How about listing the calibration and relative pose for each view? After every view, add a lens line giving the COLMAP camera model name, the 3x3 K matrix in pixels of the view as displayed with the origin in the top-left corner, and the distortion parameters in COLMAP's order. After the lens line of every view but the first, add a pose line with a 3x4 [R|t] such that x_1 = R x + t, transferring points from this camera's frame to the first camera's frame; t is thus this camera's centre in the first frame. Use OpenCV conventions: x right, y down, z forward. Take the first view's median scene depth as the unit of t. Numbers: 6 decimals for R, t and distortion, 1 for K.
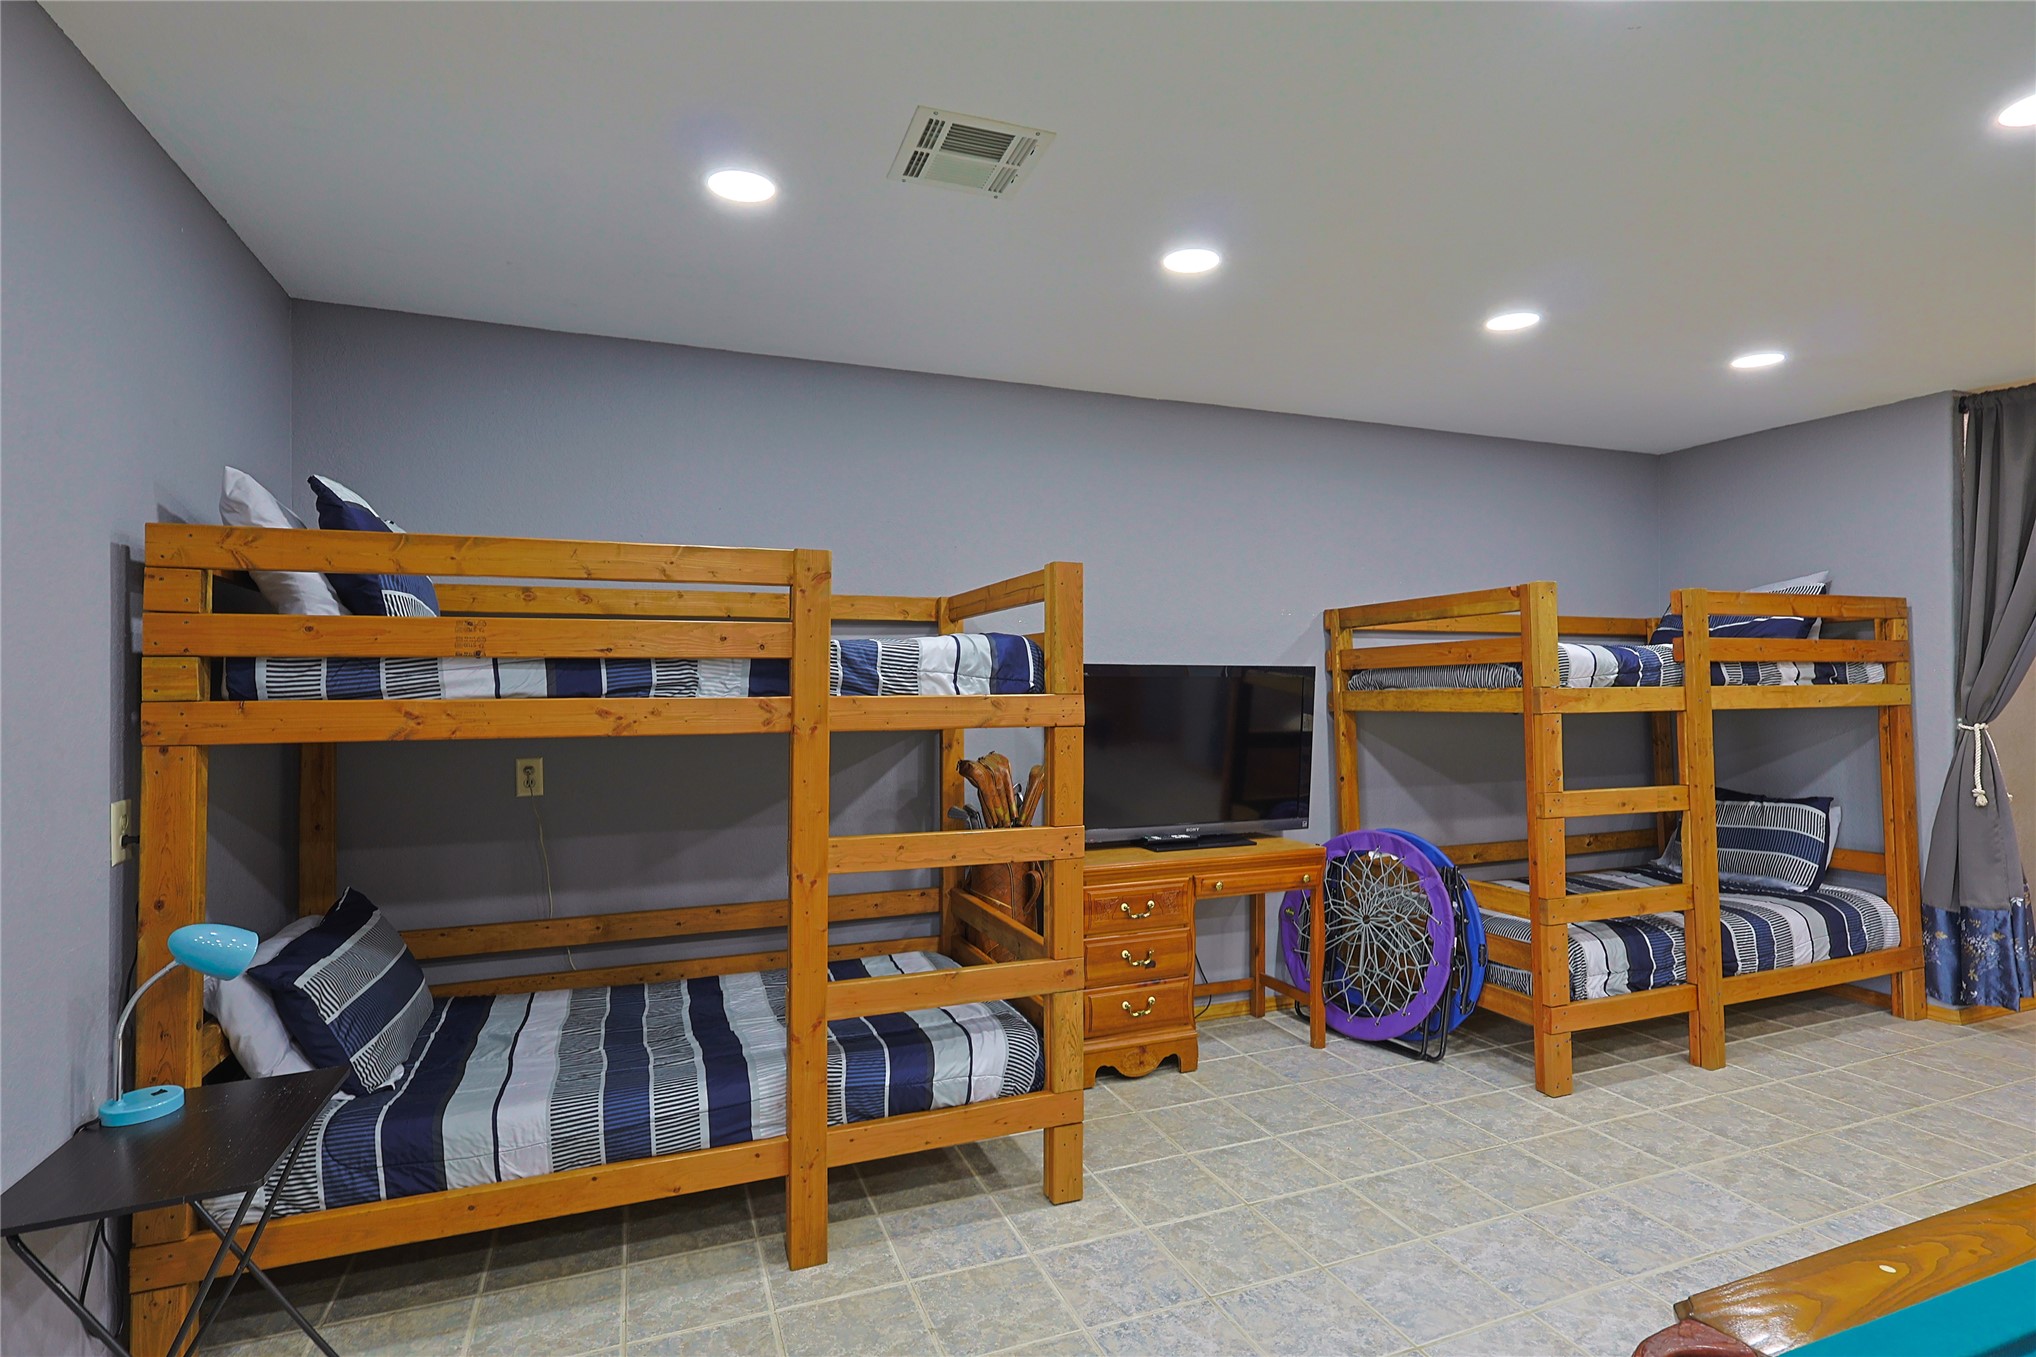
lens RADIAL K [[990.5, 0, 1021.0], [0, 990.5, 678.7], [0, 0, 1]] dist [-0.004628, 0.002194]
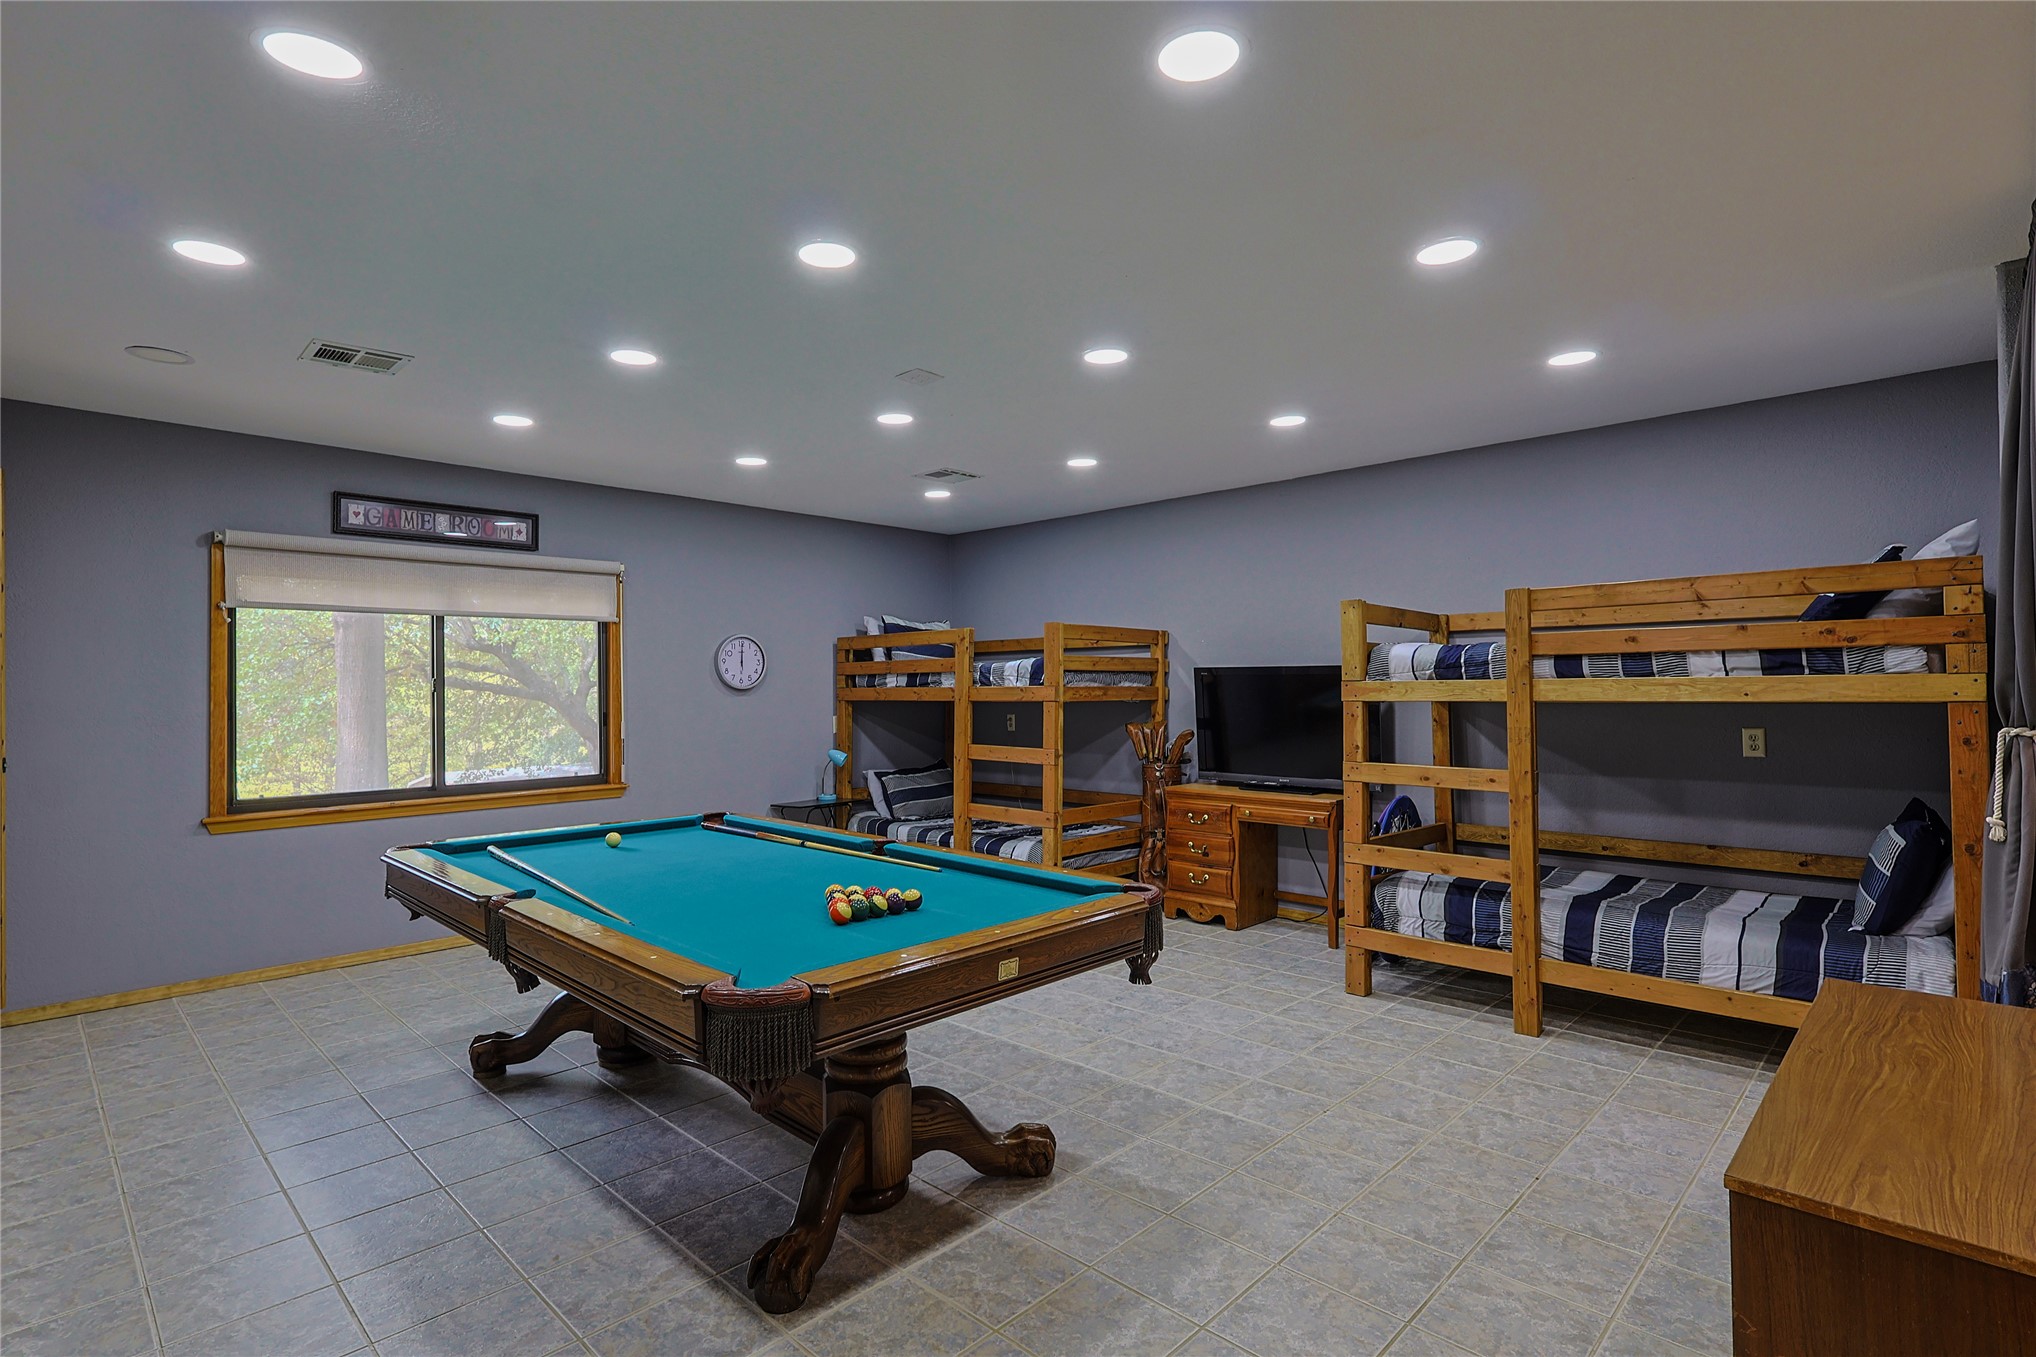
lens RADIAL K [[990.5, 0, 1021.0], [0, 990.5, 678.7], [0, 0, 1]] dist [-0.004628, 0.002194]
pose [[0.417355, -0.006805, -0.908718, 1.577001], [0.012937, 0.999915, -0.001547, 0.002225], [0.908652, -0.011110, 0.417407, 0.062301]]
